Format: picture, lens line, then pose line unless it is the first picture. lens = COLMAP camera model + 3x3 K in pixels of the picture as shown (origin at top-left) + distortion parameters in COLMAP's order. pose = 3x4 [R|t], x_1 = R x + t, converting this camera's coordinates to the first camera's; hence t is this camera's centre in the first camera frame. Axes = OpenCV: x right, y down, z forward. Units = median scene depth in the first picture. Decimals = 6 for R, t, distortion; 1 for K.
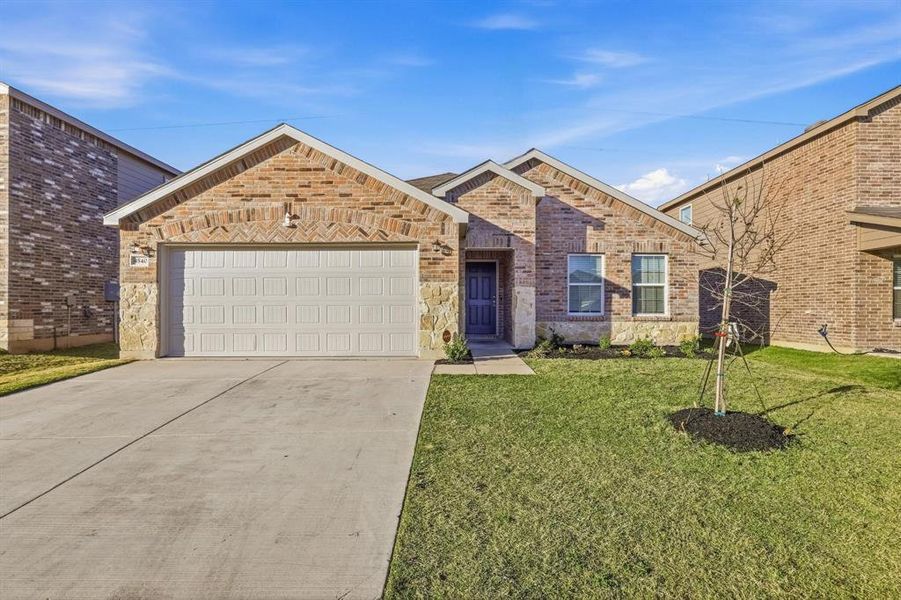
lens RADIAL K [[407.9, 0, 451.4], [0, 407.9, 304.4], [0, 0, 1]] dist [-0.000065, 0.000184]
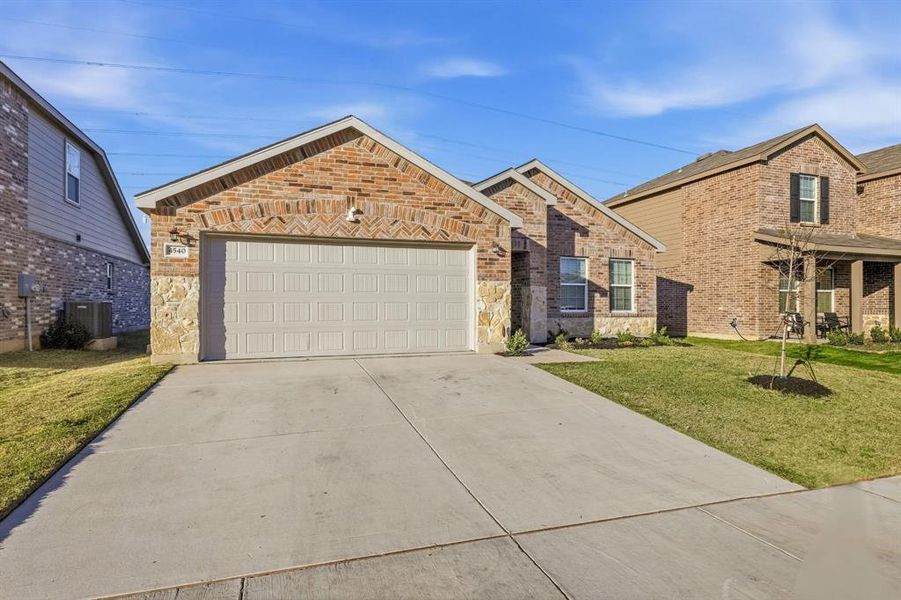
lens RADIAL K [[455.4, 0, 421.0], [0, 455.4, 302.8], [0, 0, 1]] dist [0.002872, -0.000211]
pose [[0.953513, 0.002071, 0.301346, -0.560703], [-0.002040, 0.999998, -0.000420, 0.003413], [-0.301346, -0.000214, 0.953515, -0.083315]]
